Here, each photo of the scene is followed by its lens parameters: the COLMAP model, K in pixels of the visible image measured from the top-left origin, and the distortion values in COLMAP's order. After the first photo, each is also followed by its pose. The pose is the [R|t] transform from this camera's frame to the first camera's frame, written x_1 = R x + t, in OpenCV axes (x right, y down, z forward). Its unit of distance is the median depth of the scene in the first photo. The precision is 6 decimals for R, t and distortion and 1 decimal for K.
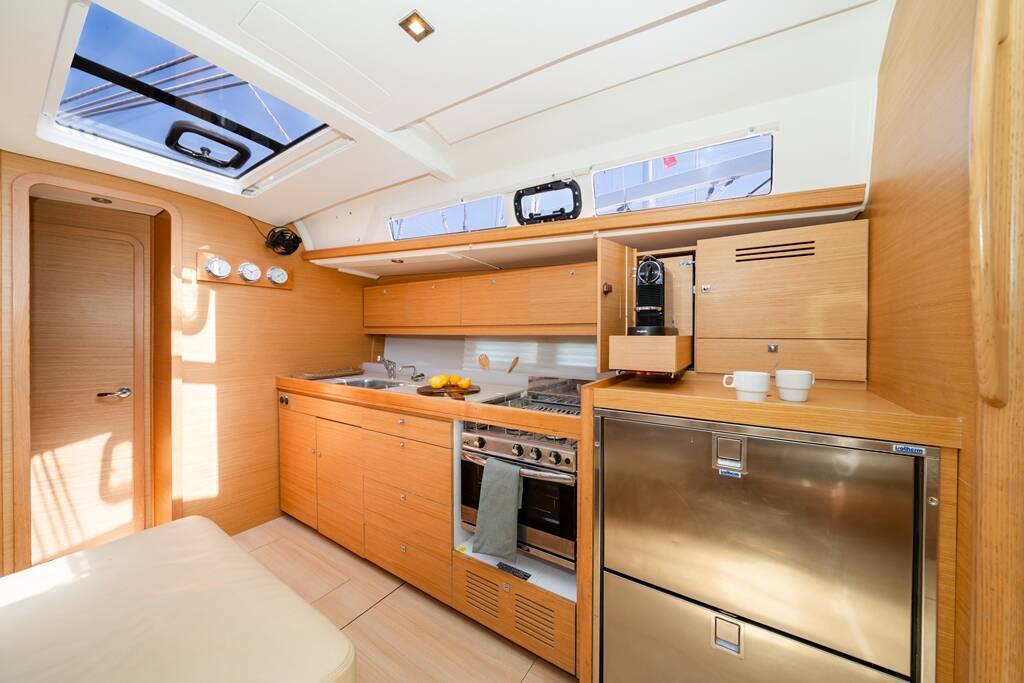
lens RADIAL K [[349.6, 0, 514.6], [0, 349.6, 337.1], [0, 0, 1]] dist [-0.010857, -0.000073]
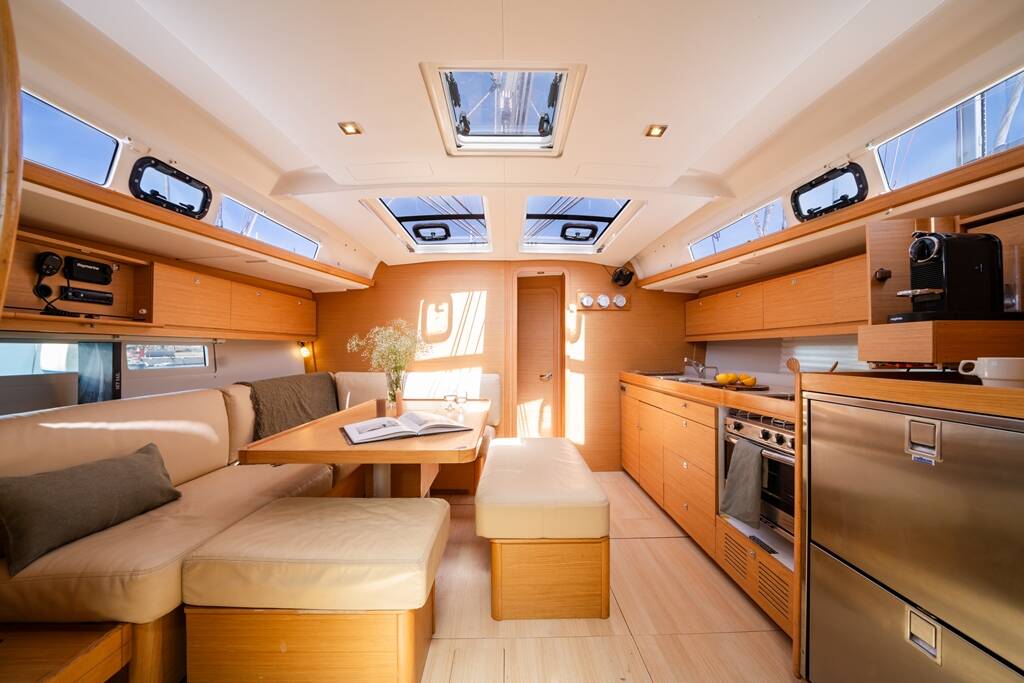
lens RADIAL K [[367.7, 0, 510.4], [0, 367.7, 344.8], [0, 0, 1]] dist [-0.013795, 0.000215]
pose [[0.541786, -0.019060, -0.840300, 0.428431], [-0.006116, 0.999627, -0.026617, 0.056824], [0.840494, 0.019560, 0.541467, -0.245316]]
